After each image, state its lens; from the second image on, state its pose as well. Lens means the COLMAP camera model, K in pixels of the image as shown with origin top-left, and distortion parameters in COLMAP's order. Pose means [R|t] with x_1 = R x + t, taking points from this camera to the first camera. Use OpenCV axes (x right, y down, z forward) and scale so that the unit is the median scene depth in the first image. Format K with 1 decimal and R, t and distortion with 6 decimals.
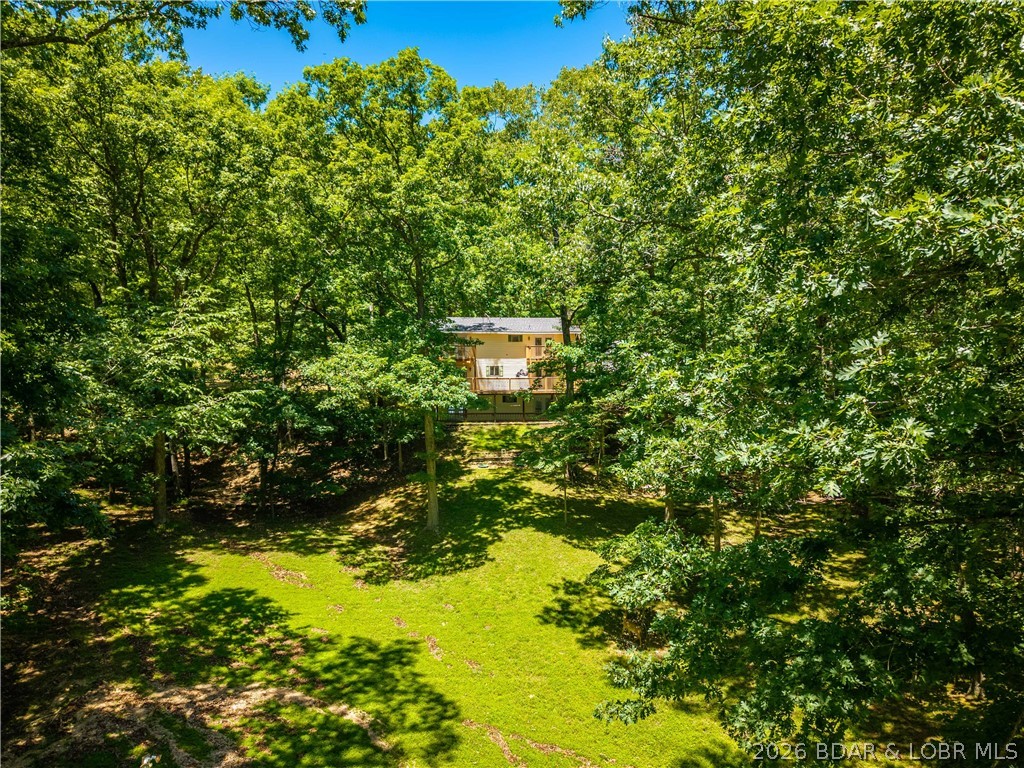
lens RADIAL K [[699.5, 0, 512.0], [0, 699.5, 384.0], [0, 0, 1]] dist [0.006914, 0.000800]
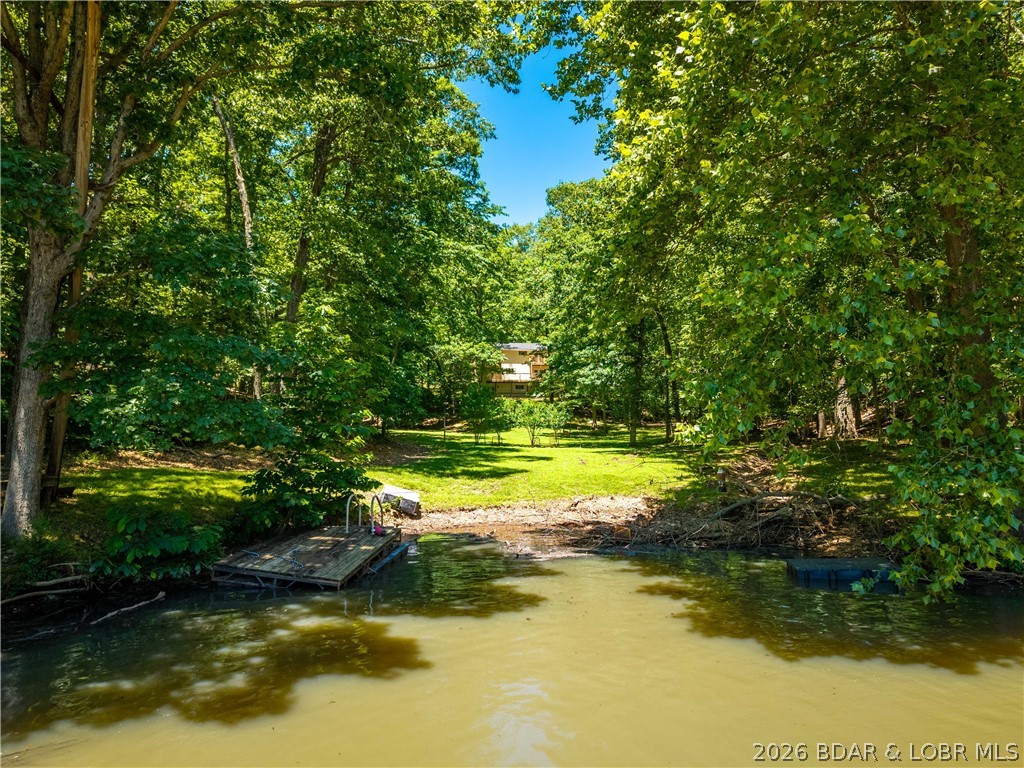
lens RADIAL K [[689.9, 0, 512.0], [0, 689.9, 384.0], [0, 0, 1]] dist [0.042476, -0.043629]
pose [[0.999970, -0.000602, -0.007738, -0.009766], [-0.000104, 0.995860, -0.090901, 0.189294], [0.007761, 0.090899, 0.995830, -0.818407]]
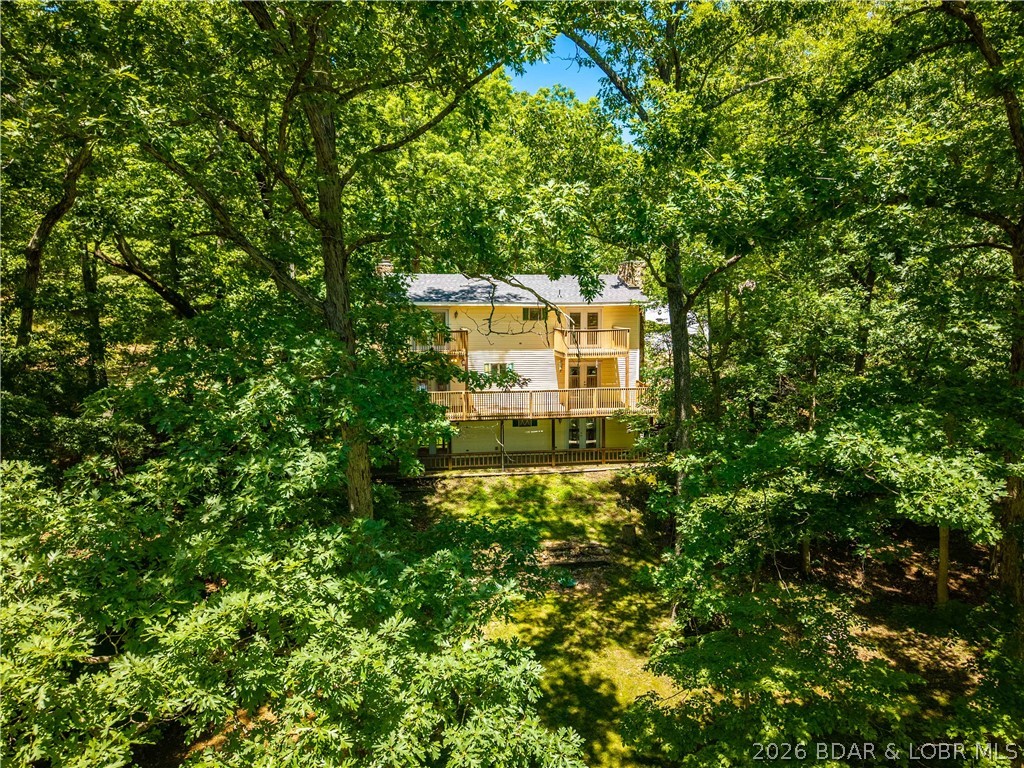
lens RADIAL K [[699.5, 0, 512.0], [0, 699.5, 384.0], [0, 0, 1]] dist [0.006914, 0.000800]
pose [[0.998874, -0.011141, 0.046109, -0.044347], [0.007237, 0.996439, 0.084001, -0.061847], [-0.046881, -0.083573, 0.995398, 0.477214]]
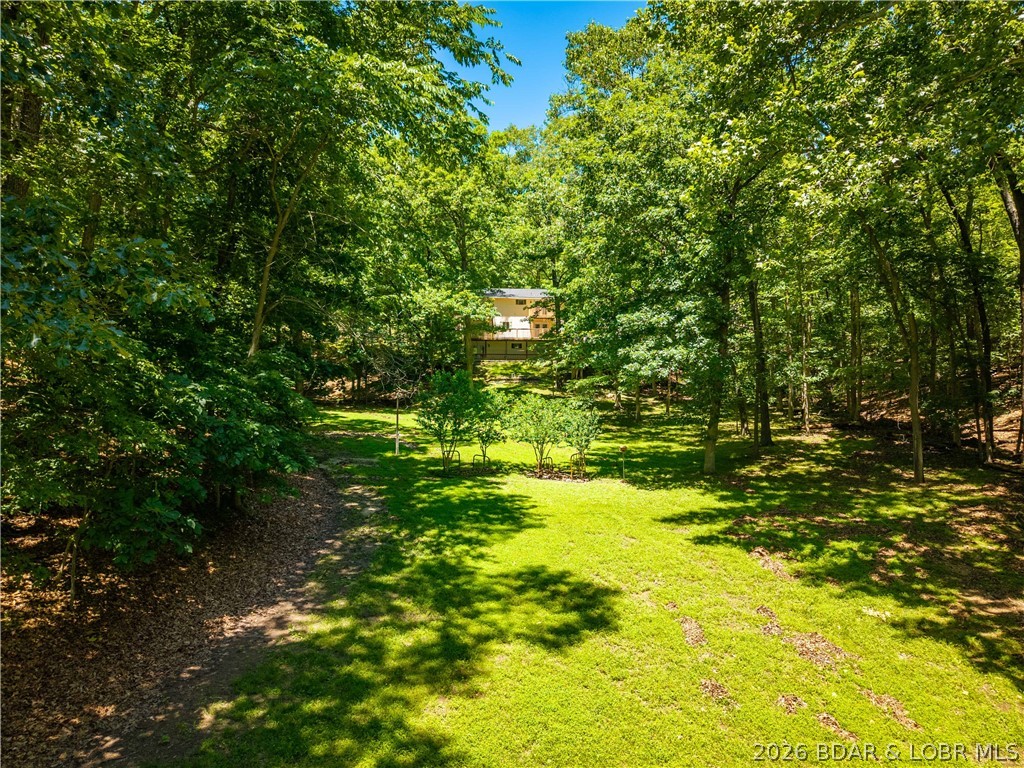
lens RADIAL K [[689.9, 0, 512.0], [0, 689.9, 384.0], [0, 0, 1]] dist [0.042476, -0.043629]
pose [[0.999993, 0.003734, -0.000175, -0.013130], [-0.003735, 0.999978, -0.005443, 0.115284], [0.000155, 0.005444, 0.999985, -0.409915]]
